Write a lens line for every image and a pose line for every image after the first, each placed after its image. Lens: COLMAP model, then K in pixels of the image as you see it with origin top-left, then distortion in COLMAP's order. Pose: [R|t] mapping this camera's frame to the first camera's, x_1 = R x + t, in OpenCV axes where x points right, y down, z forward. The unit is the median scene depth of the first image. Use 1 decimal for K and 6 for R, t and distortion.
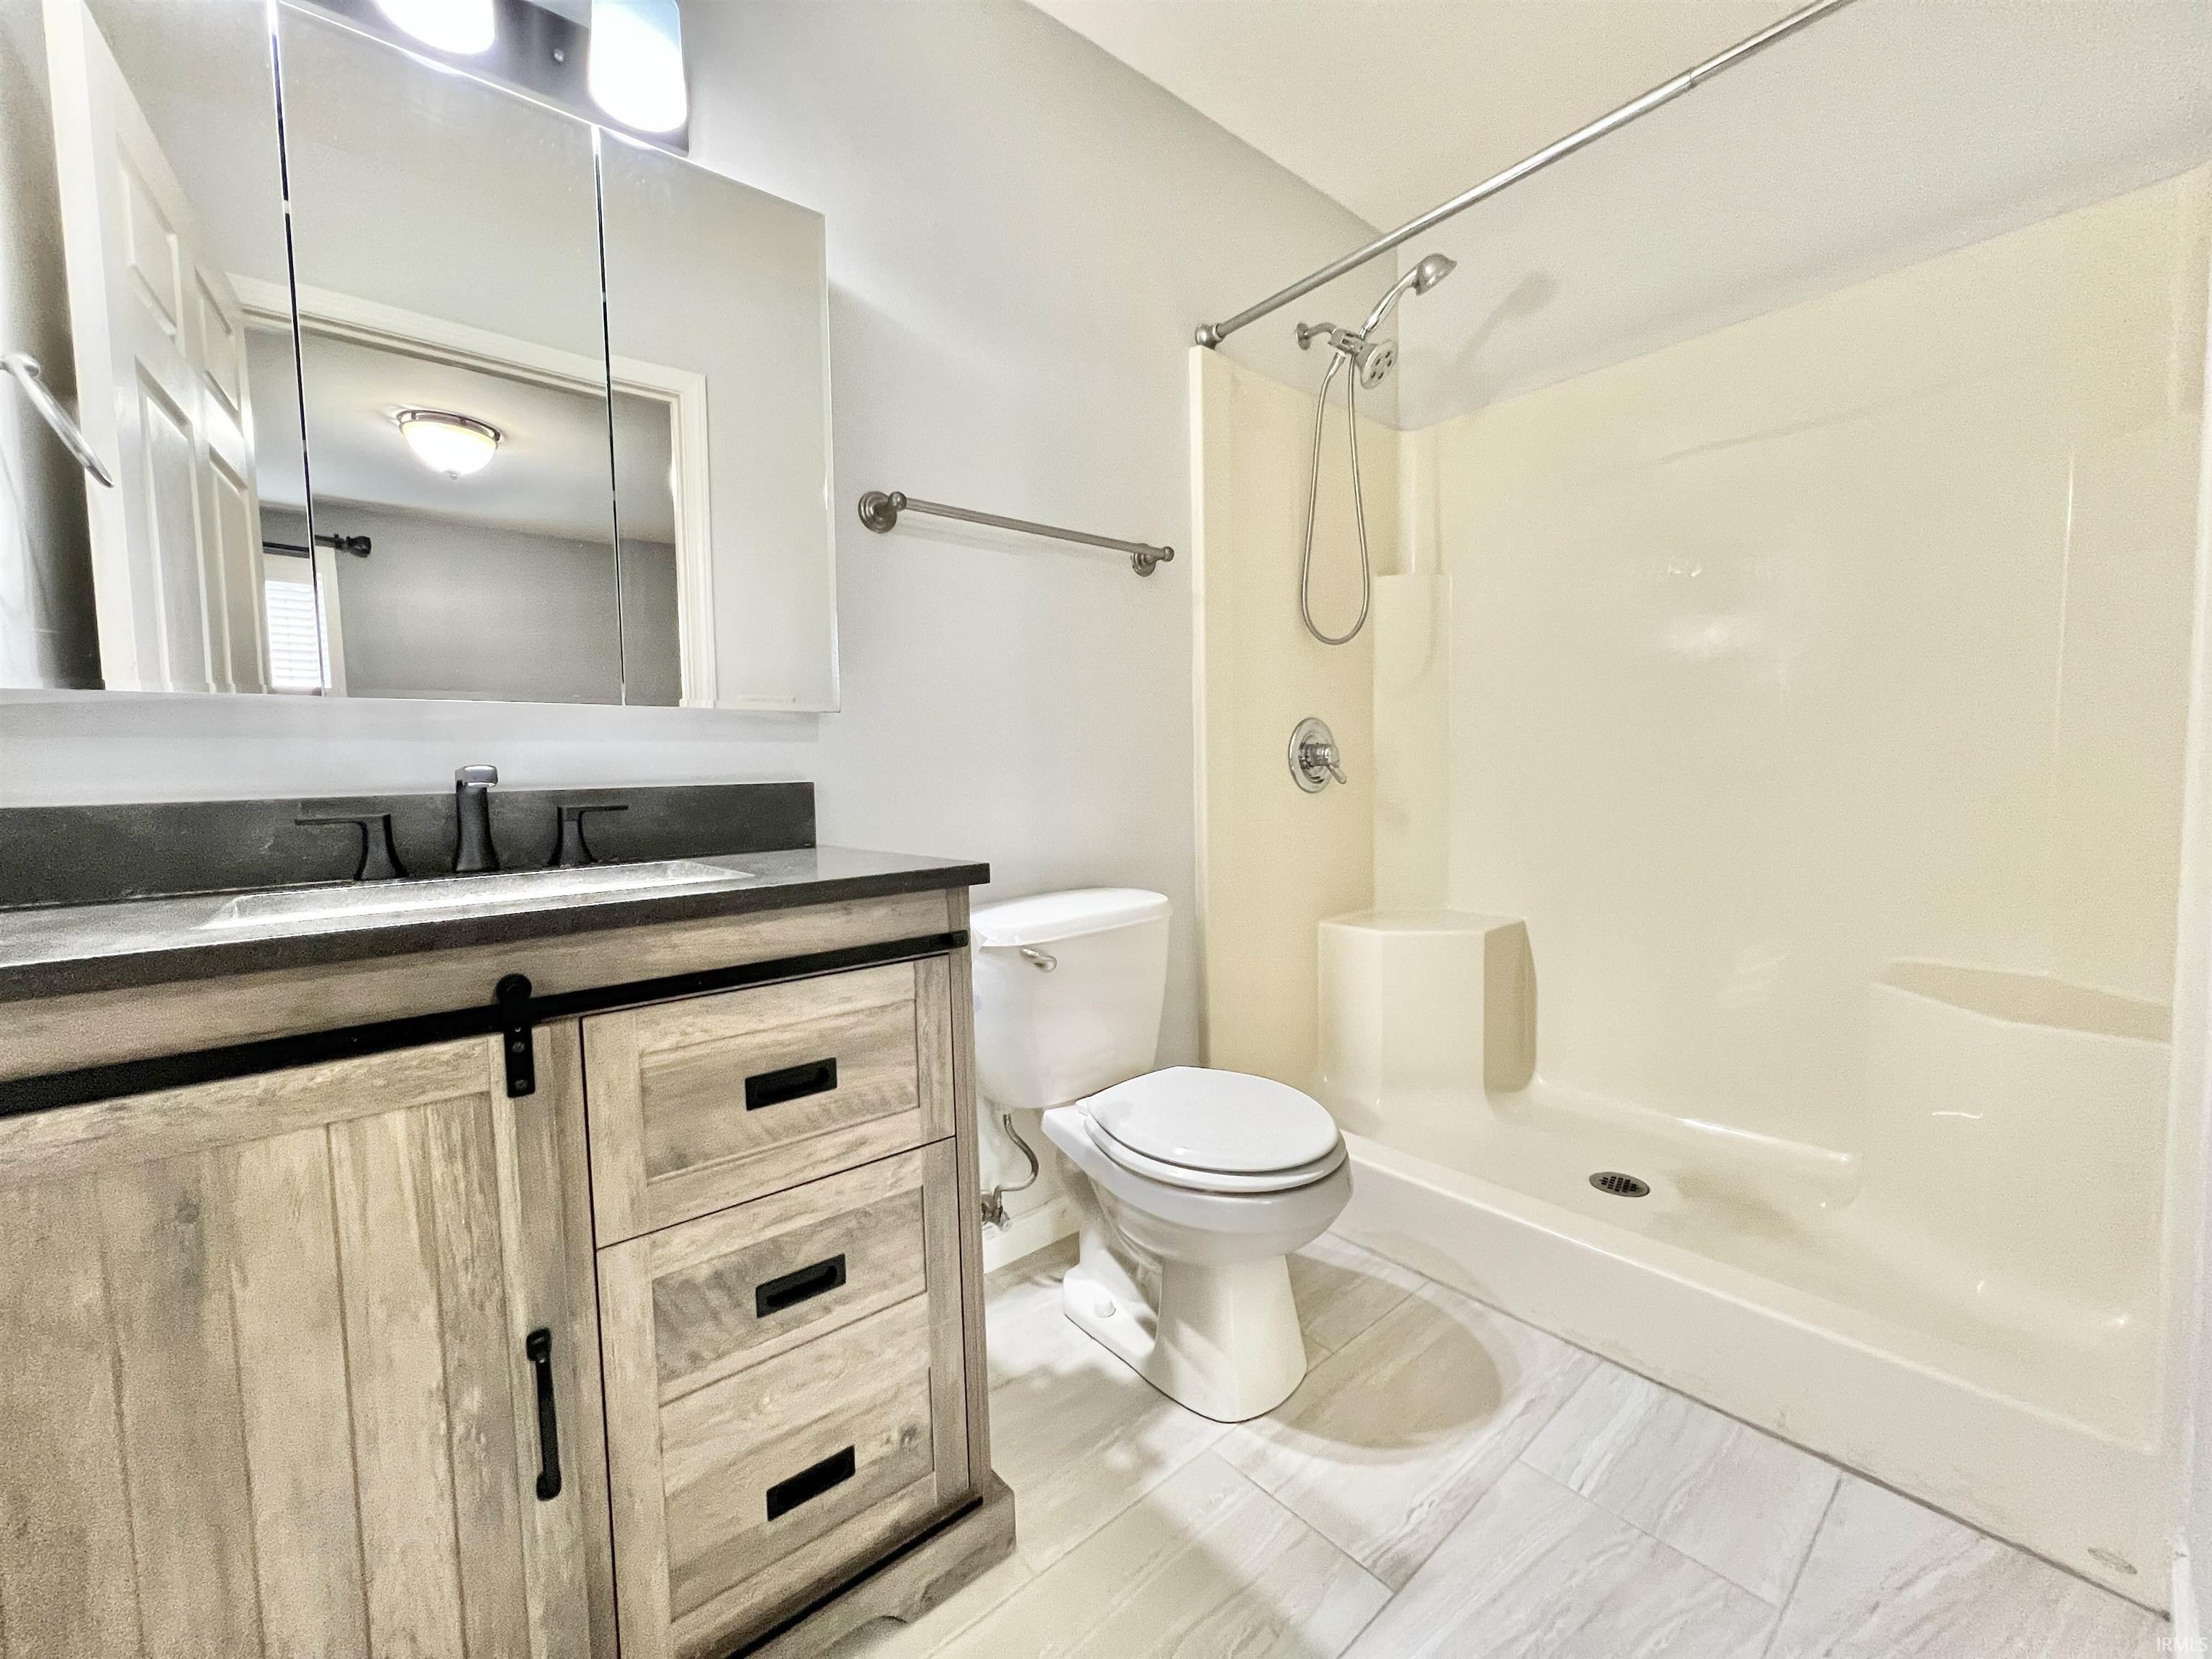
lens RADIAL K [[883.1, 0, 1099.5], [0, 883.1, 826.2], [0, 0, 1]] dist [-0.002715, 0.000029]
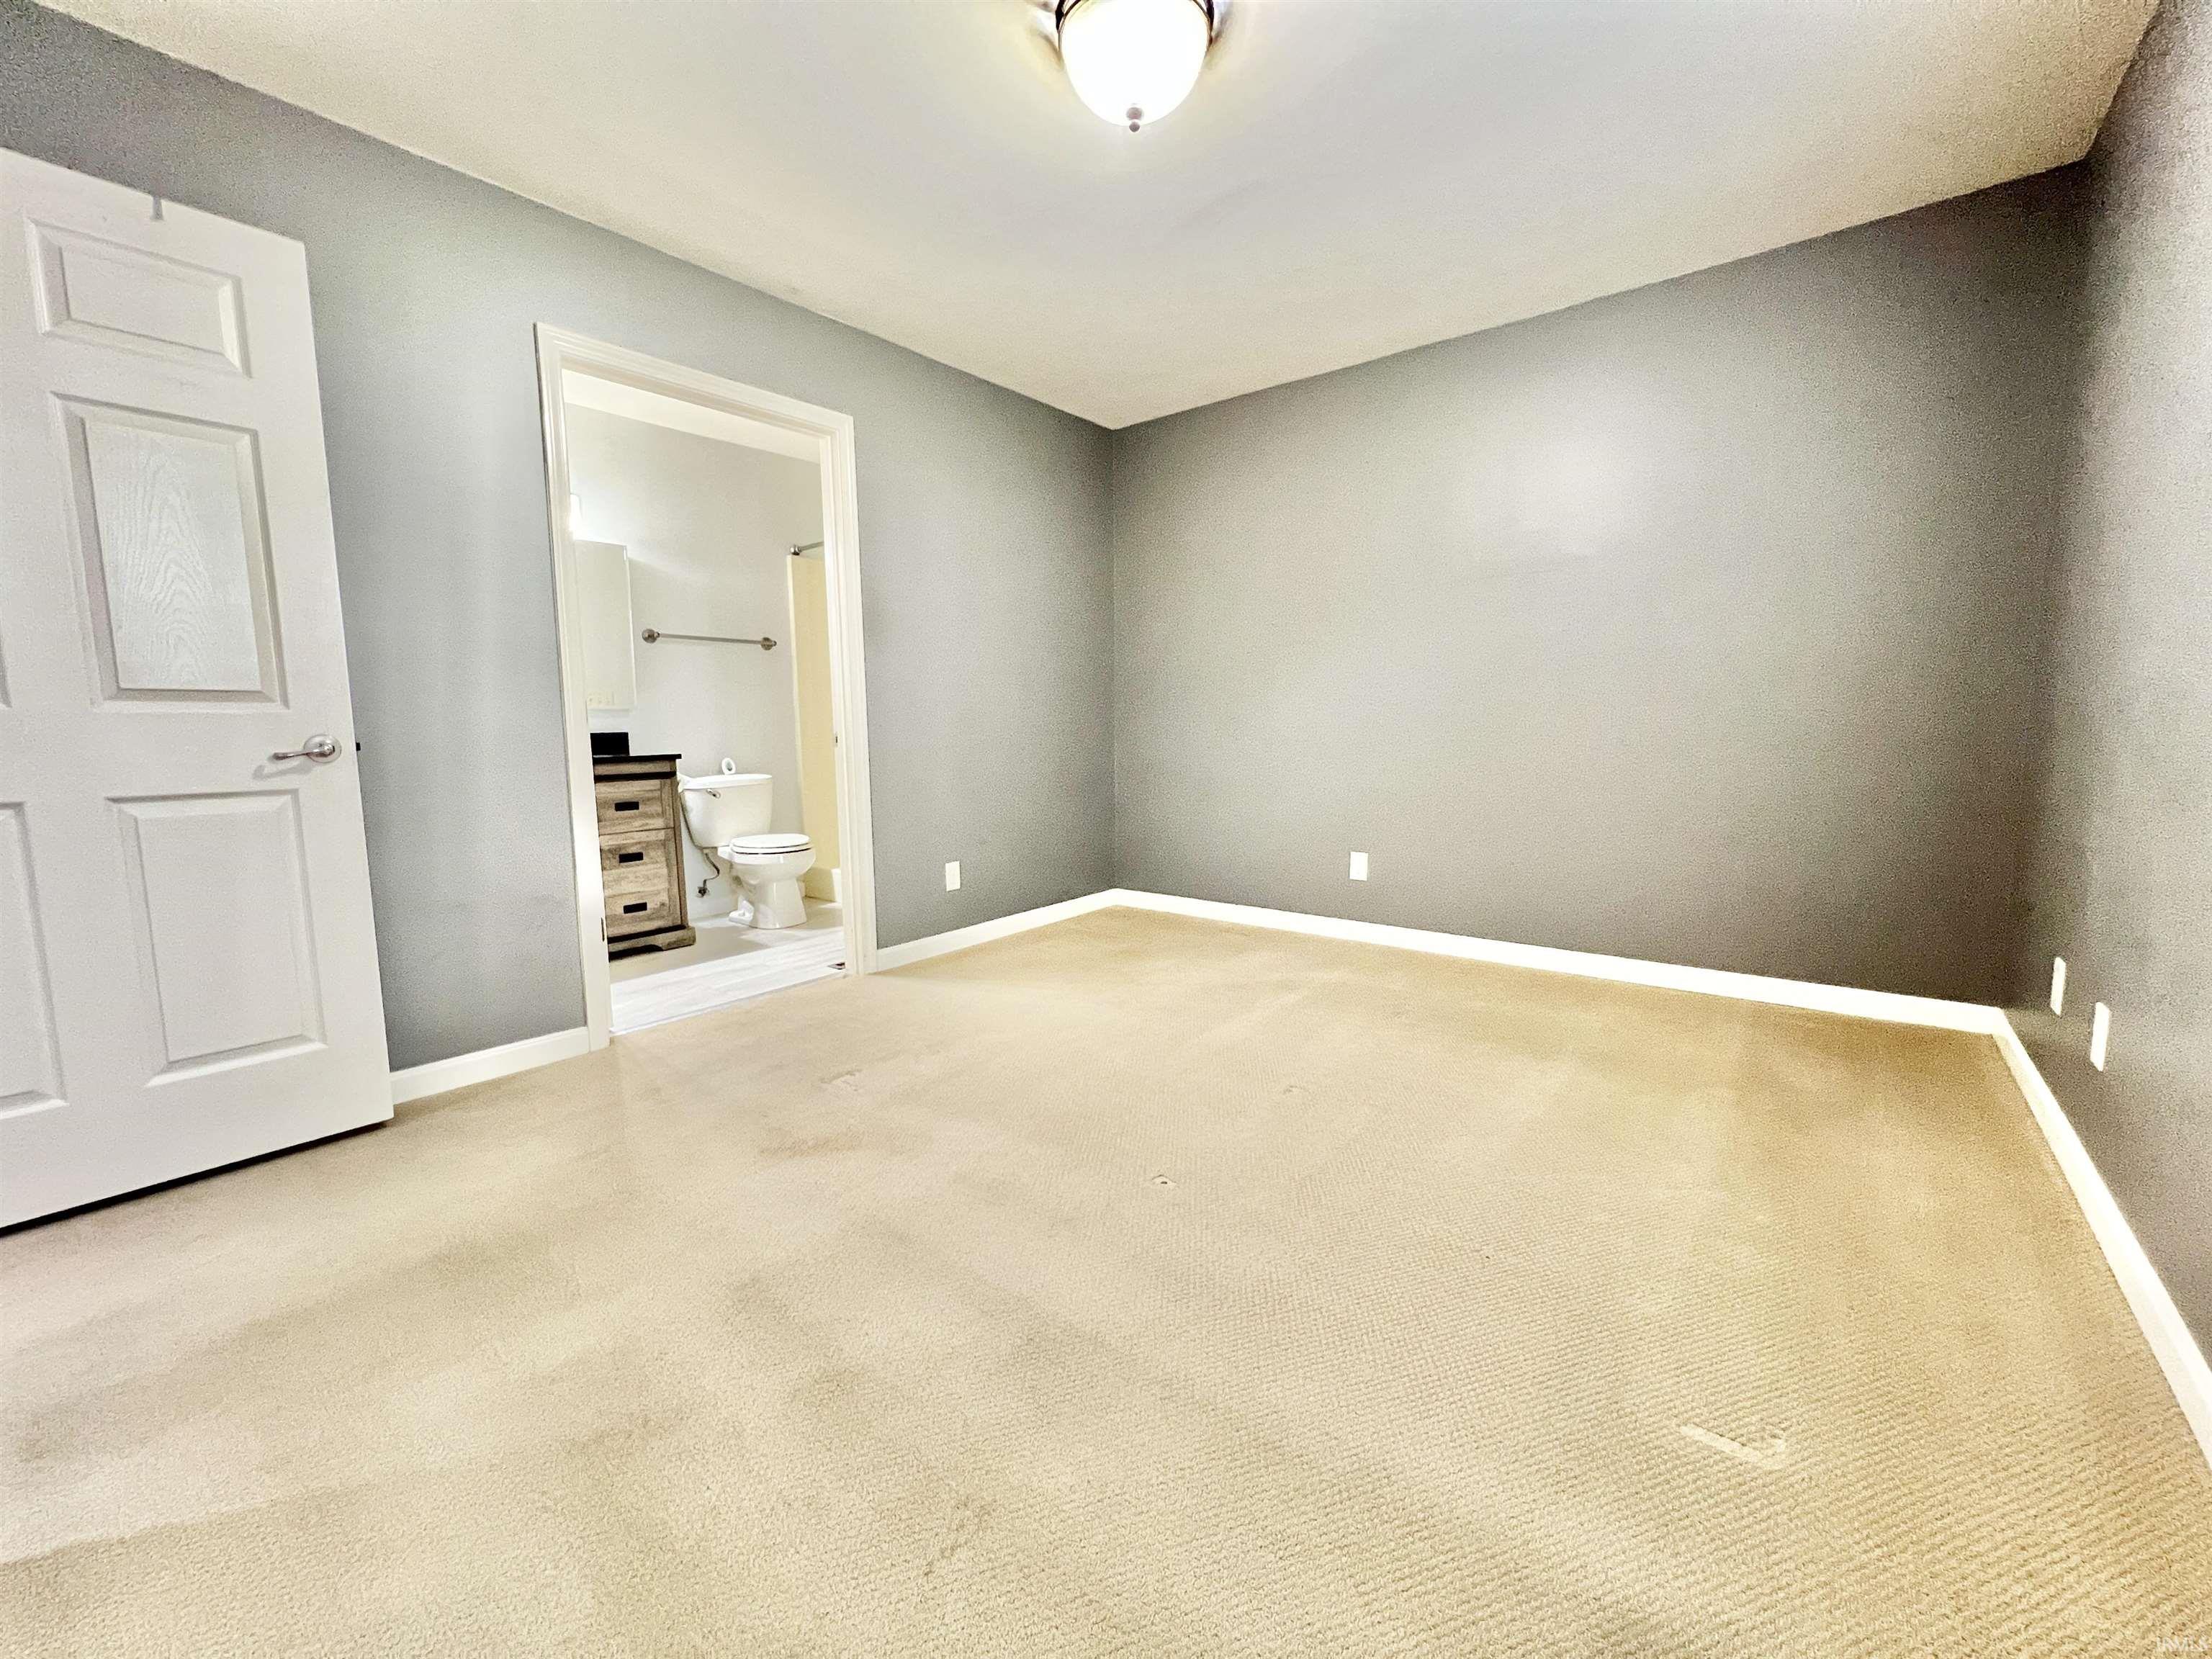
lens RADIAL K [[883.1, 0, 1099.5], [0, 883.1, 826.2], [0, 0, 1]] dist [-0.002715, 0.000029]
pose [[0.981701, -0.013359, 0.189960, 0.920777], [0.003534, 0.998643, 0.051967, 0.162918], [-0.190397, -0.050345, 0.980415, -3.089710]]
